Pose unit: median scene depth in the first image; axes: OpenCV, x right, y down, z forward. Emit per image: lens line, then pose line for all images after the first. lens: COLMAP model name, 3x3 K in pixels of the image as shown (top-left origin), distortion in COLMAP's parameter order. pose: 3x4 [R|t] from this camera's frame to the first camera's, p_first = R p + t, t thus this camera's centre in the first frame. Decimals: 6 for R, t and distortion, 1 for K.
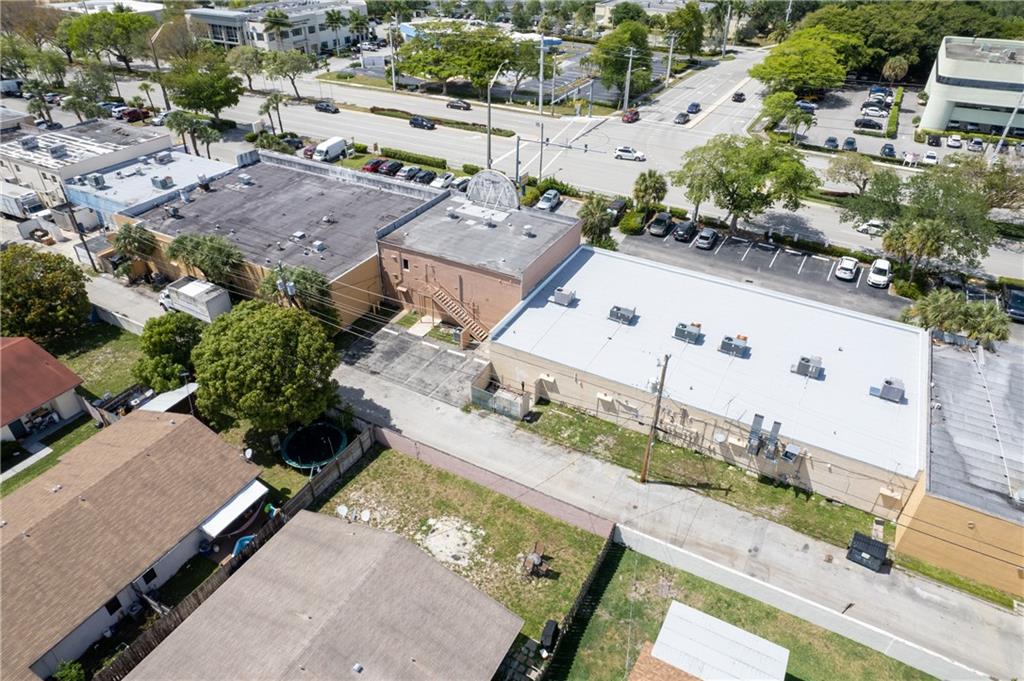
lens RADIAL K [[646.7, 0, 512.0], [0, 646.7, 340.5], [0, 0, 1]] dist [-0.069891, 0.058828]
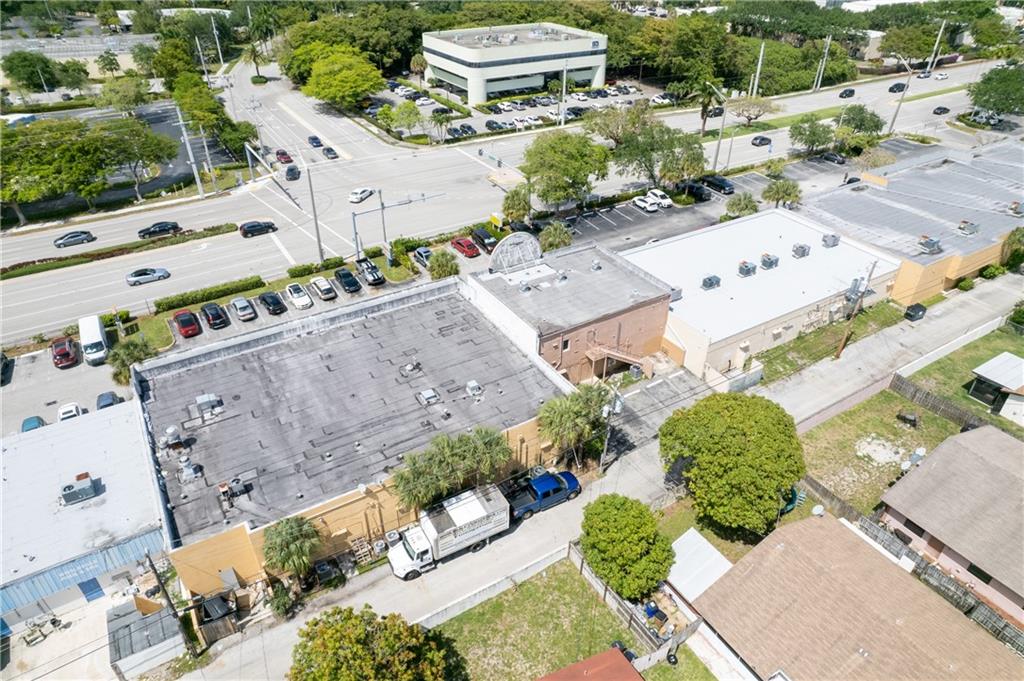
lens RADIAL K [[646.7, 0, 512.0], [0, 646.7, 340.5], [0, 0, 1]] dist [-0.069891, 0.058828]
pose [[0.499737, -0.491068, 0.713523, -0.726409], [0.490805, 0.839293, 0.233877, -0.316931], [-0.713704, 0.233323, 0.660444, 0.333201]]
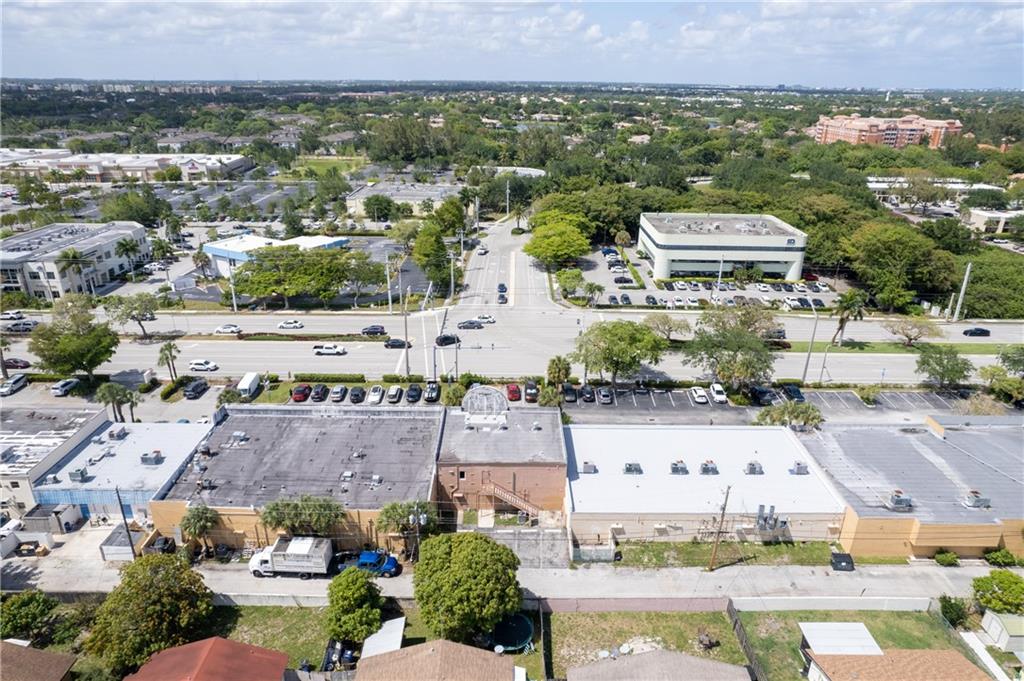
lens RADIAL K [[646.7, 0, 512.0], [0, 646.7, 340.5], [0, 0, 1]] dist [-0.069891, 0.058828]
pose [[0.877495, -0.183922, 0.442917, -0.478984], [0.272006, 0.951494, -0.143780, -0.130347], [-0.394989, 0.246642, 0.884959, -0.184482]]
